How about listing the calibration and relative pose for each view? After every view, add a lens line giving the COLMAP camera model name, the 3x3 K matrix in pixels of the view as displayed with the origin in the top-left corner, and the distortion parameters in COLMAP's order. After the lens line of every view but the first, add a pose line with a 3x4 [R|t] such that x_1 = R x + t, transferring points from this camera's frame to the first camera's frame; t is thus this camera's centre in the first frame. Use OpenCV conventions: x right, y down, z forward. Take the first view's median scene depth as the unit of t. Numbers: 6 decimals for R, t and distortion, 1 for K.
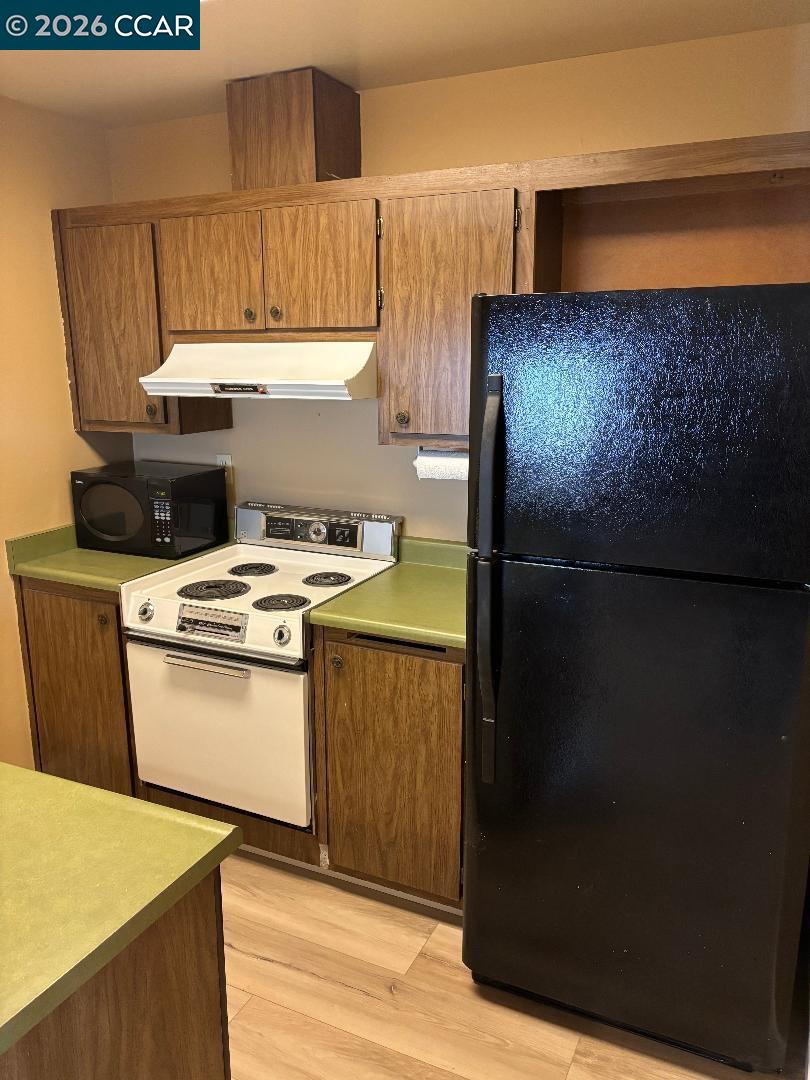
lens RADIAL K [[827.3, 0, 409.8], [0, 827.3, 543.6], [0, 0, 1]] dist [0.041804, -0.014960]
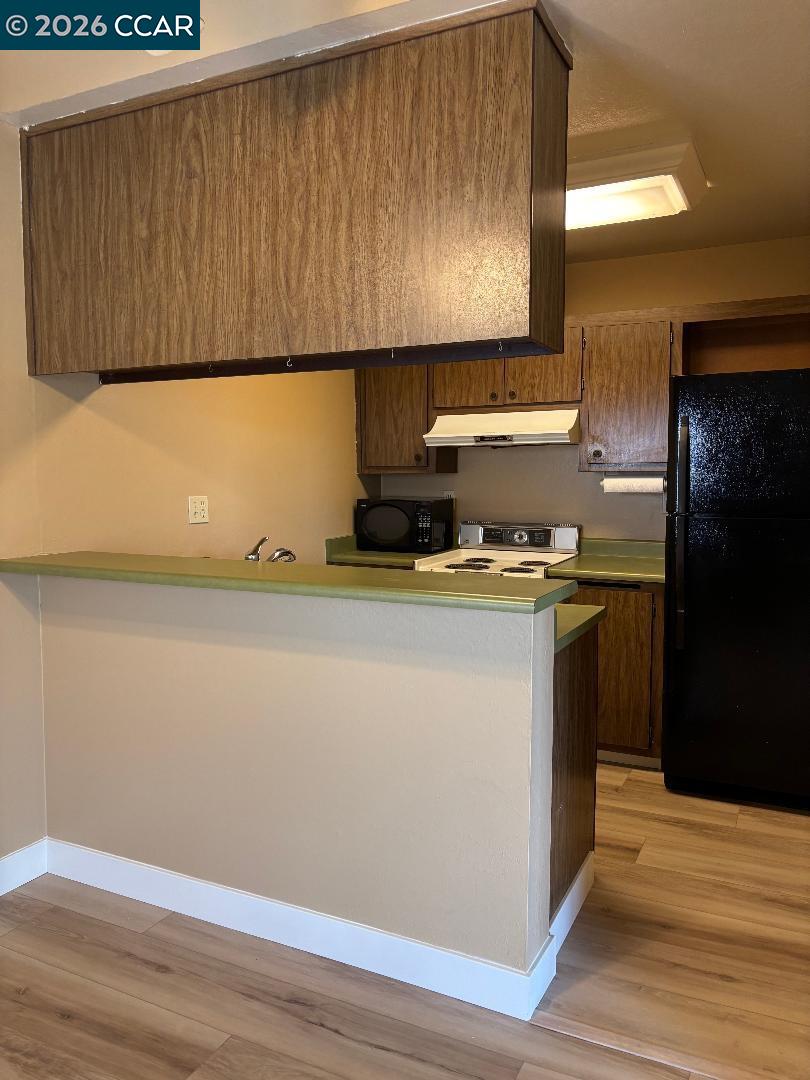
lens RADIAL K [[827.3, 0, 399.4], [0, 827.3, 537.0], [0, 0, 1]] dist [0.041804, -0.014960]
pose [[0.999675, -0.000750, -0.025491, -0.327703], [-0.002859, 0.989970, -0.141246, 0.222422], [0.025341, 0.141273, 0.989646, -0.559302]]
